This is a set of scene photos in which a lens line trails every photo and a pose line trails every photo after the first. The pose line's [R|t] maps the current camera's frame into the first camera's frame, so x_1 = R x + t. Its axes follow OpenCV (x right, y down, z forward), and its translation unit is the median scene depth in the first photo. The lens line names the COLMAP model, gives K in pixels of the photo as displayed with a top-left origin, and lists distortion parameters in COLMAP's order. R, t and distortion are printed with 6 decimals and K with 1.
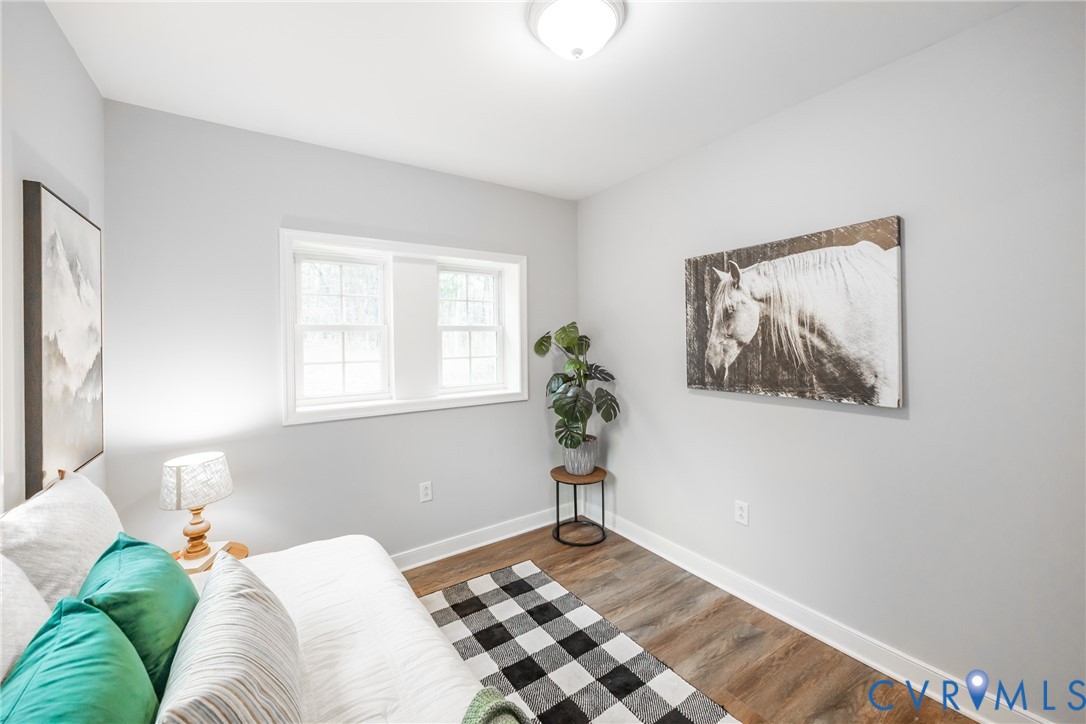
lens RADIAL K [[427.1, 0, 546.6], [0, 427.1, 341.5], [0, 0, 1]] dist [0.000019, 0.000102]
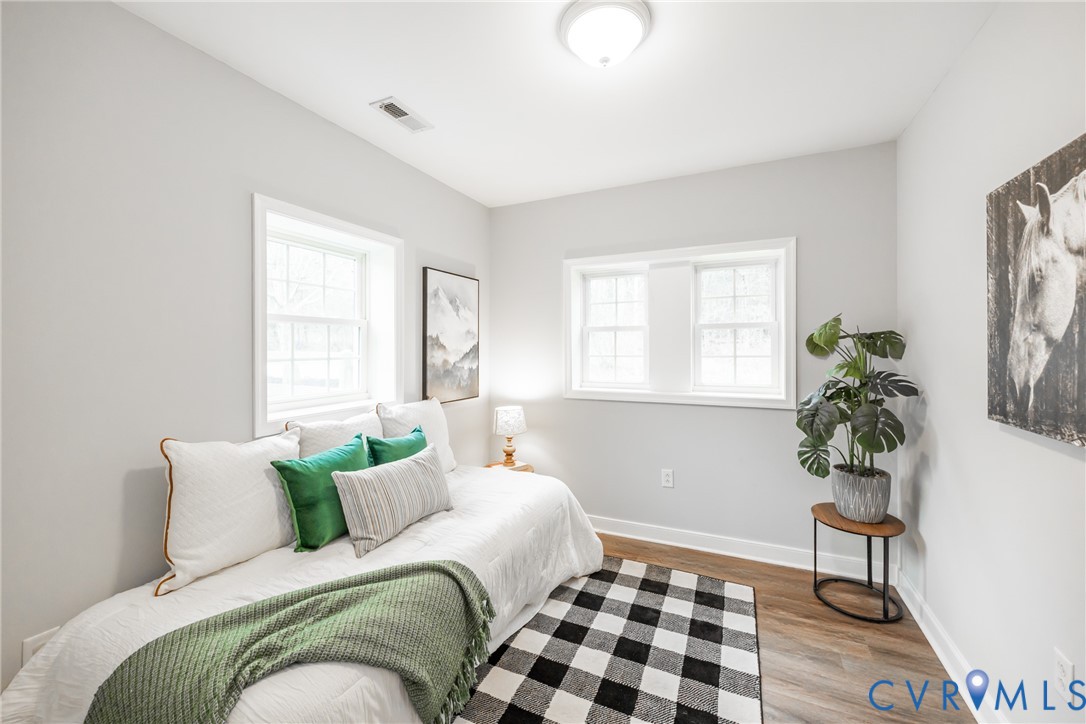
lens RADIAL K [[431.4, 0, 545.9], [0, 431.4, 345.3], [0, 0, 1]] dist [-0.000494, -0.000028]
pose [[0.503039, 0.010886, -0.864195, 0.570671], [-0.004253, 0.999940, 0.010121, 0.006720], [0.864253, -0.001416, 0.503055, 0.210436]]
